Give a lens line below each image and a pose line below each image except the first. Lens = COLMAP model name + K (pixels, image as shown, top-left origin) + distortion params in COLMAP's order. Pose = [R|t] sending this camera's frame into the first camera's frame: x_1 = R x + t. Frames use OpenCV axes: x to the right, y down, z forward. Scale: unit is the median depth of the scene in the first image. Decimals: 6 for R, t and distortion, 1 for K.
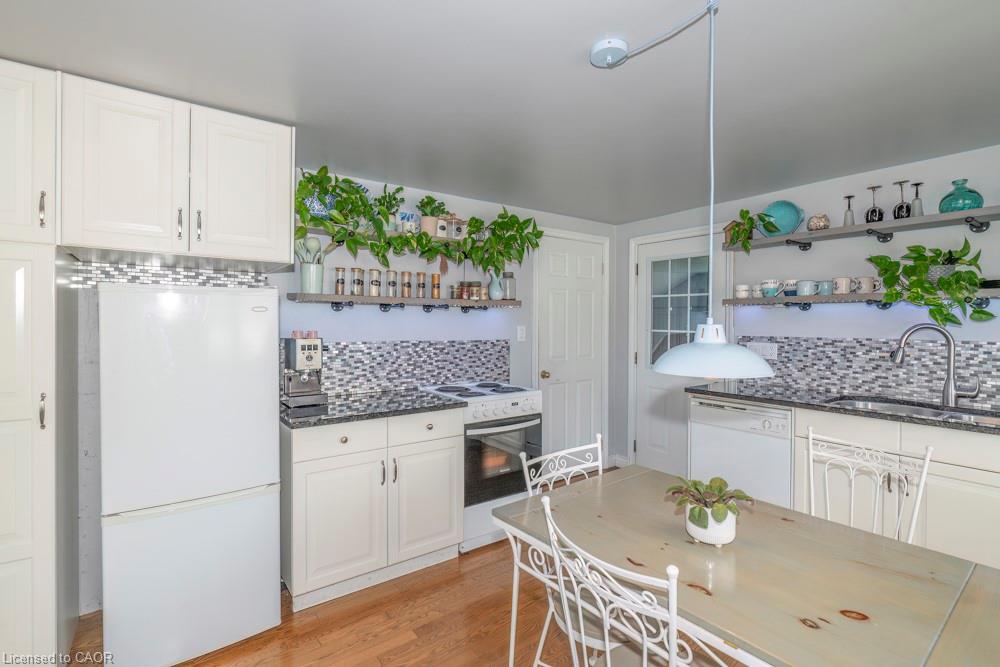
lens RADIAL K [[472.1, 0, 499.3], [0, 472.1, 321.4], [0, 0, 1]] dist [0.000384, 0.000008]
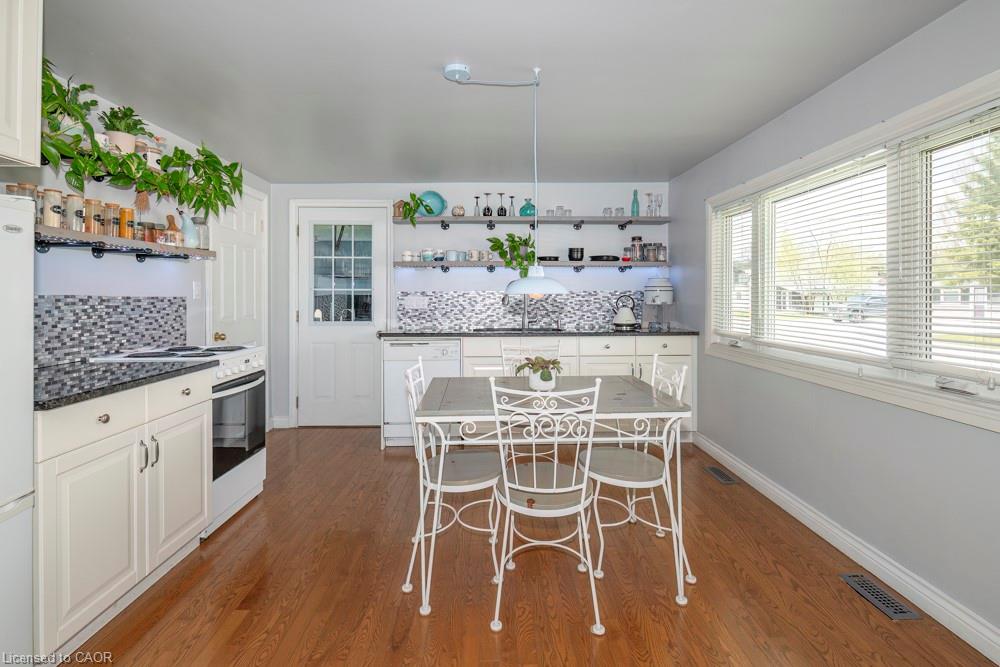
lens RADIAL K [[487.9, 0, 501.2], [0, 487.9, 285.8], [0, 0, 1]] dist [-0.002318, -0.000177]
pose [[0.572651, 0.012710, 0.819701, -0.429626], [0.004831, 0.999810, -0.018878, 0.043649], [-0.819785, 0.014771, 0.572481, 0.039579]]
